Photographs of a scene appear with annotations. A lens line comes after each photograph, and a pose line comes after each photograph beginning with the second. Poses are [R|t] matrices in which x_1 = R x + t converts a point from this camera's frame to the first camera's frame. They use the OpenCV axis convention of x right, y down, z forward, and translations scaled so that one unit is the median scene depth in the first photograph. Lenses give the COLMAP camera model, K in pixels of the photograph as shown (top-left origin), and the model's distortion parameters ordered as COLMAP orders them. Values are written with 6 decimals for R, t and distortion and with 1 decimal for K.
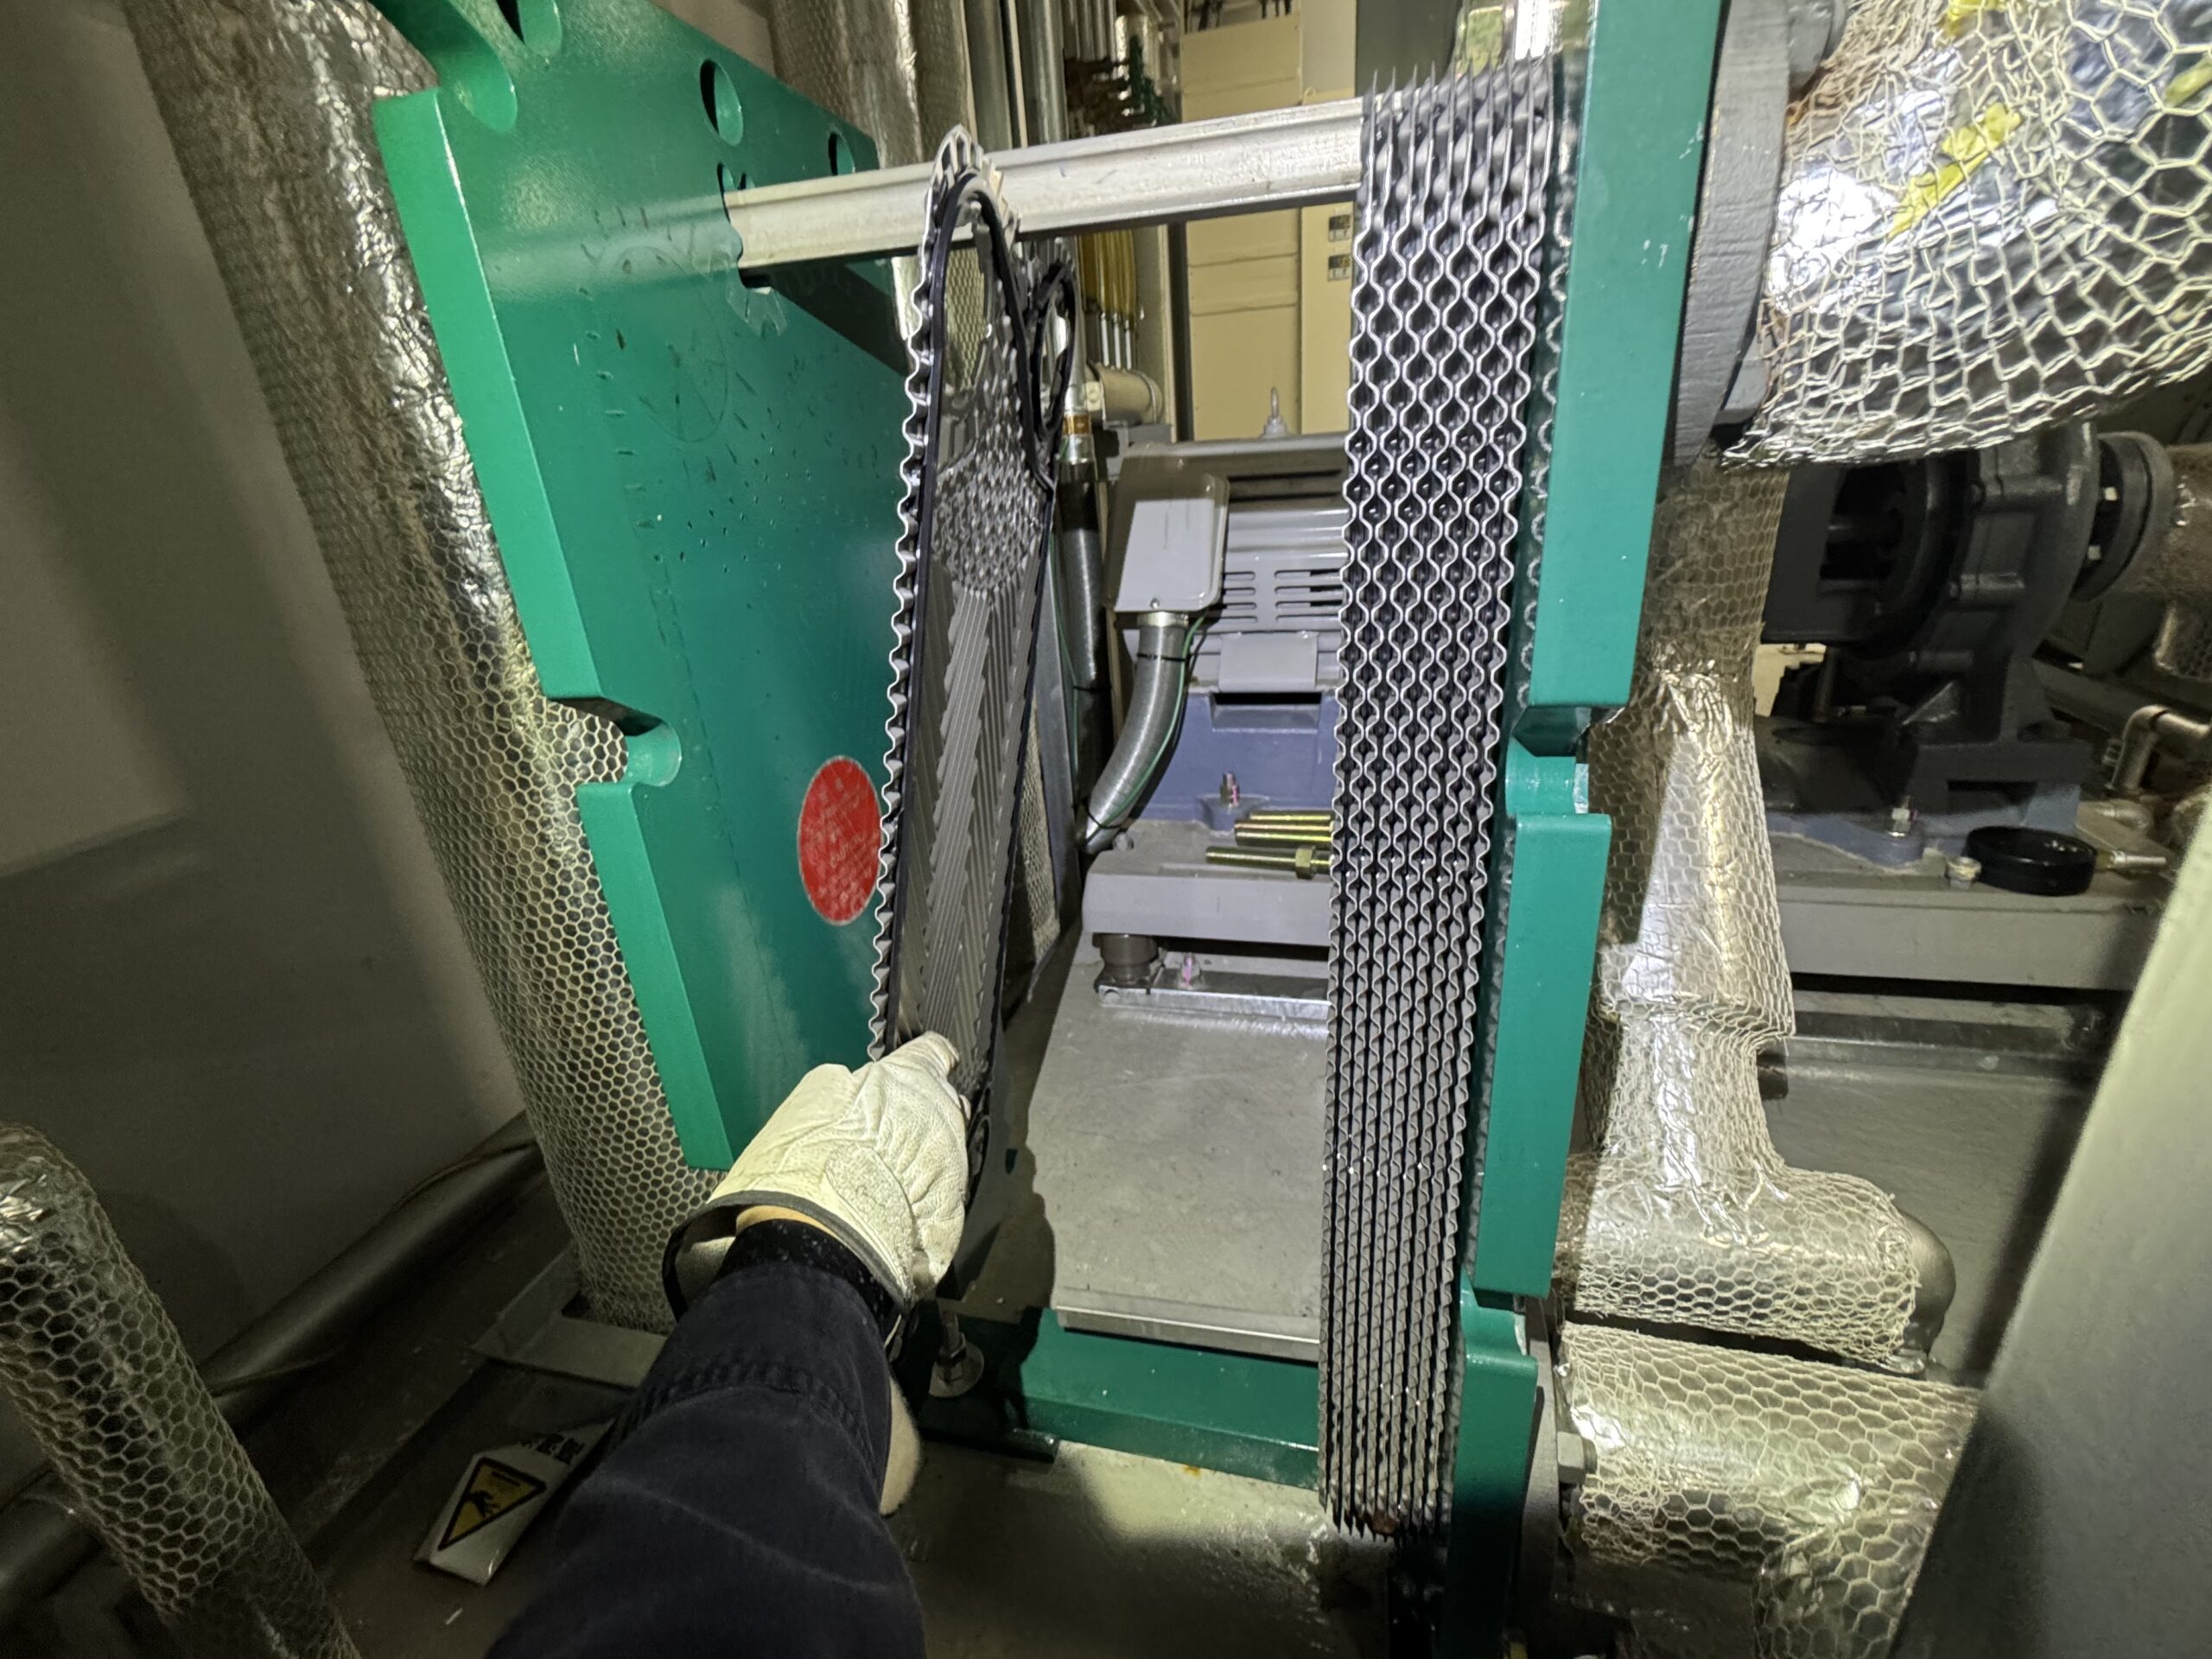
lens RADIAL K [[962.0, 0, 1126.7], [0, 962.0, 837.3], [0, 0, 1]] dist [0.000928, -0.000108]
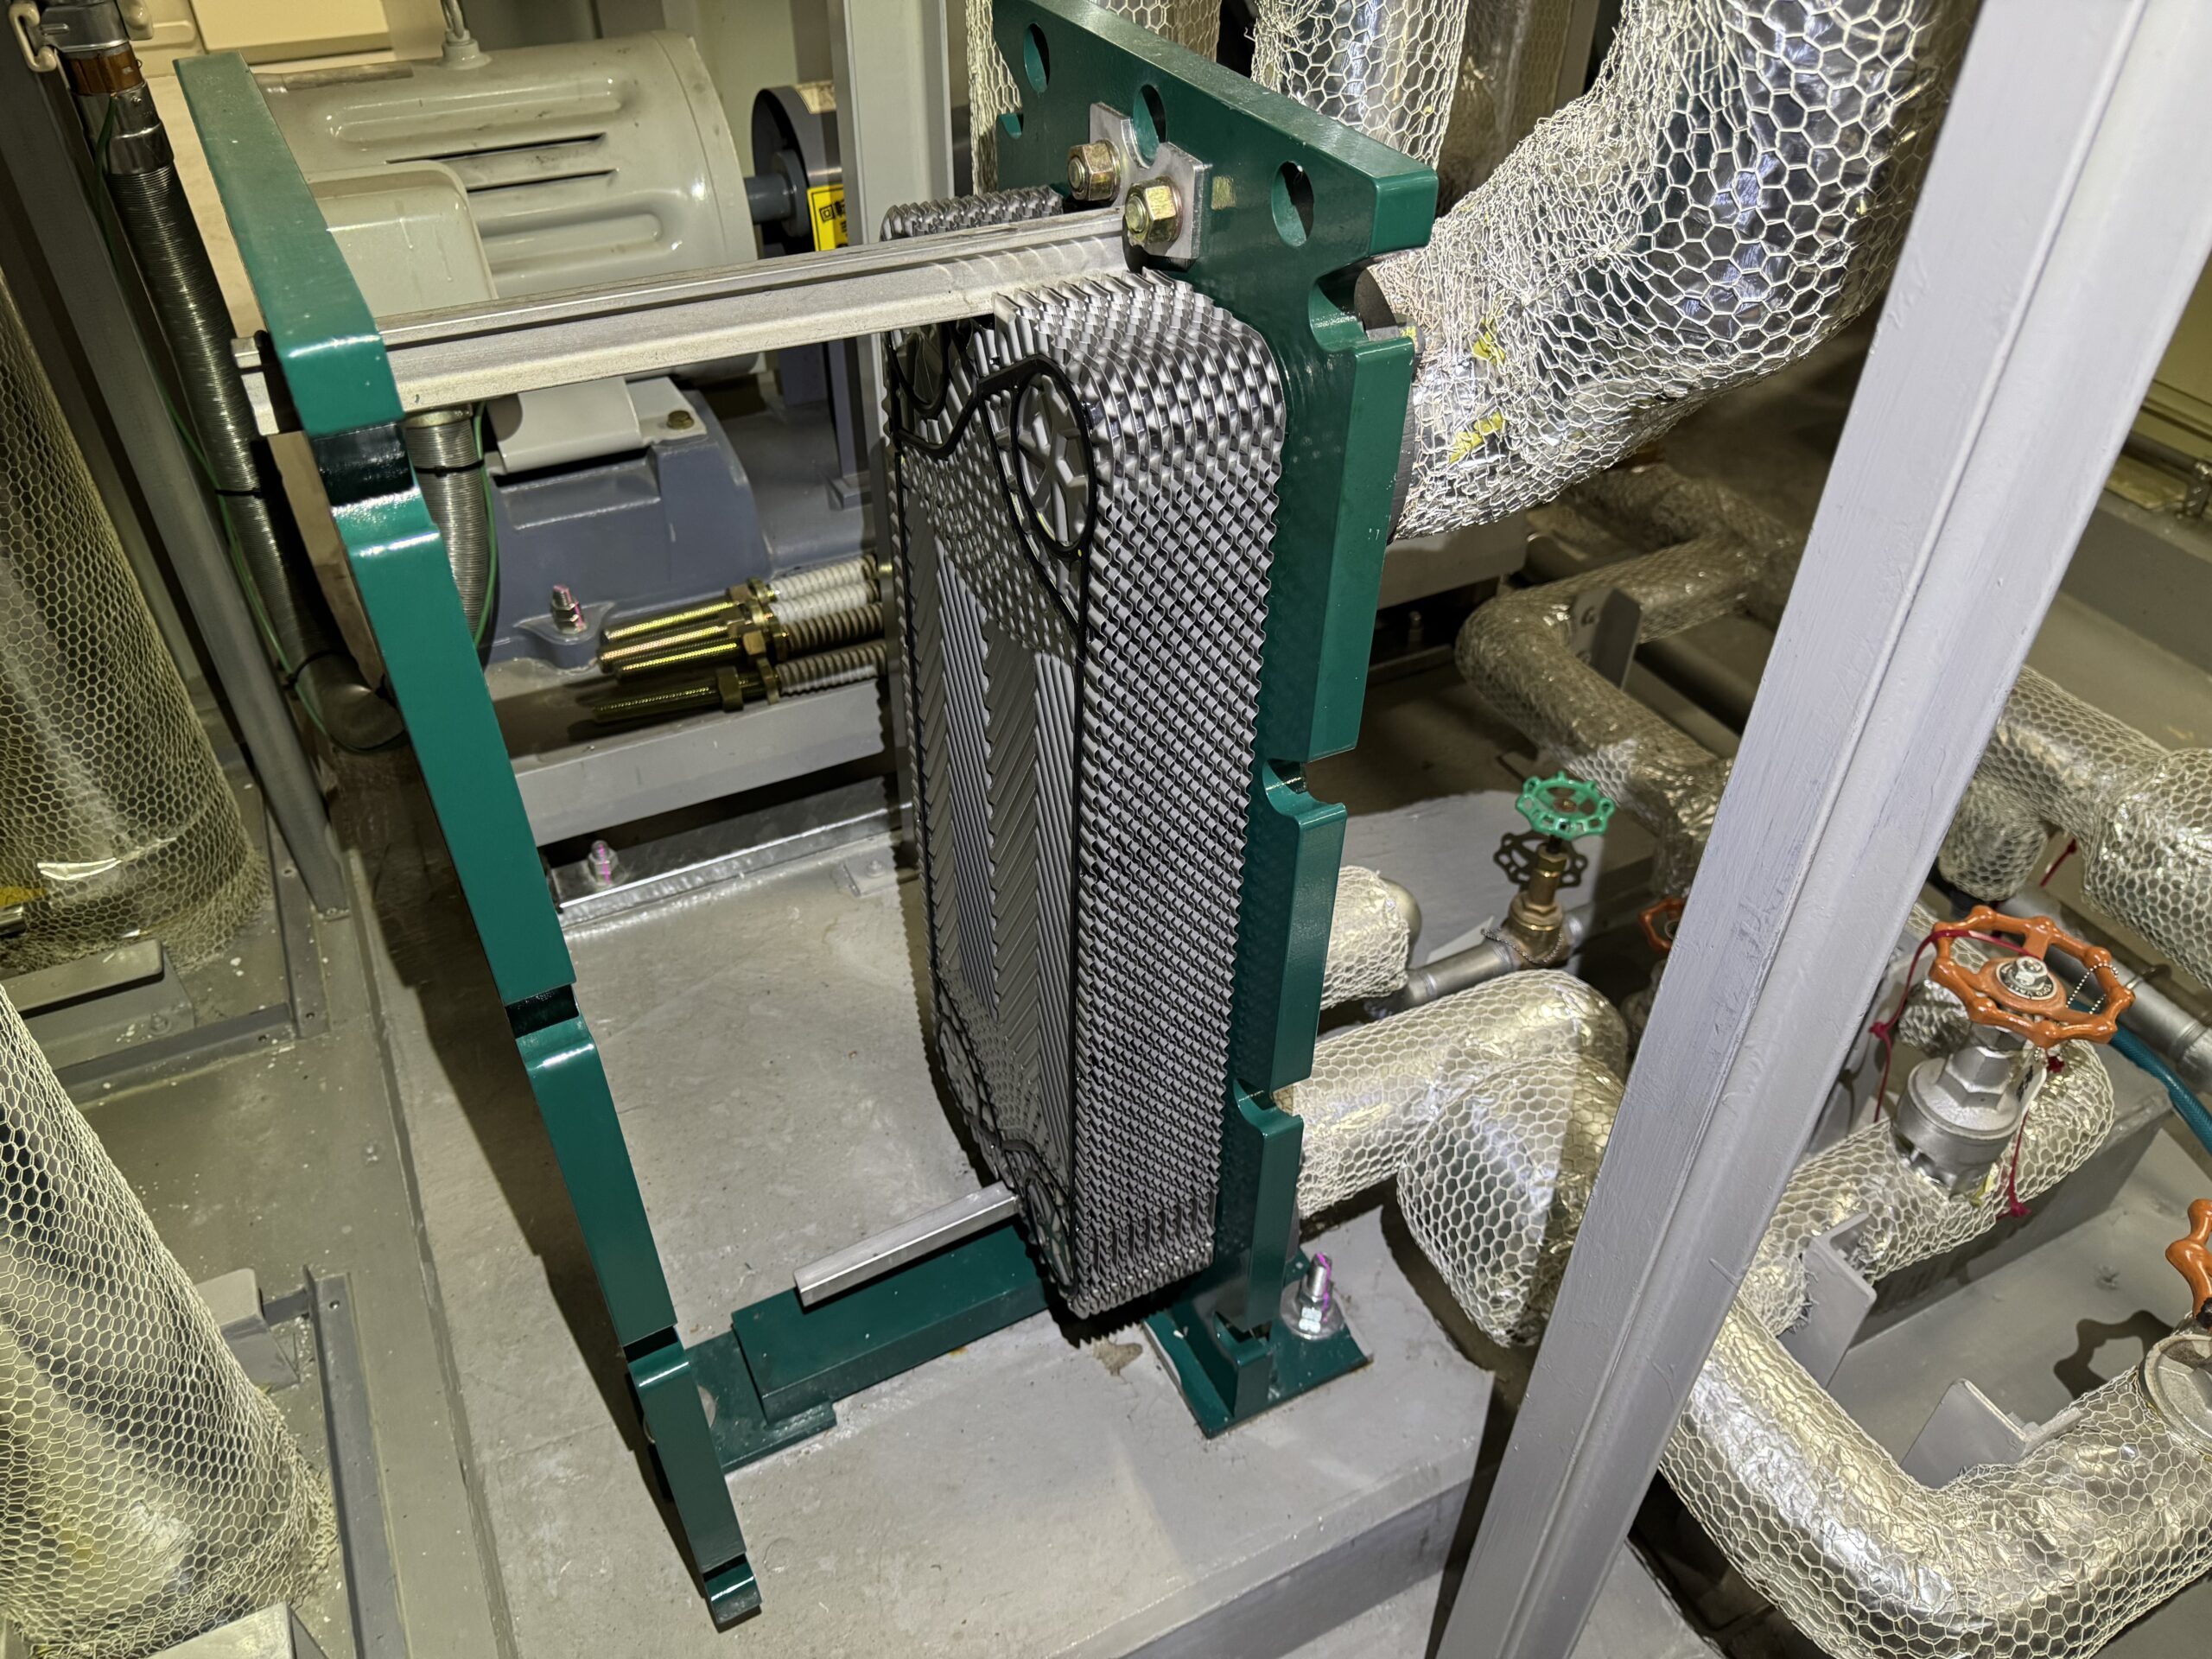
lens RADIAL K [[1577.1, 0, 1121.3], [0, 1577.1, 821.4], [0, 0, 1]] dist [0.025127, -0.026546]
pose [[0.748539, -0.361571, 0.555837, -0.586435], [0.187556, 0.919472, 0.345536, -0.465318], [-0.636012, -0.154397, 0.756075, -0.349937]]
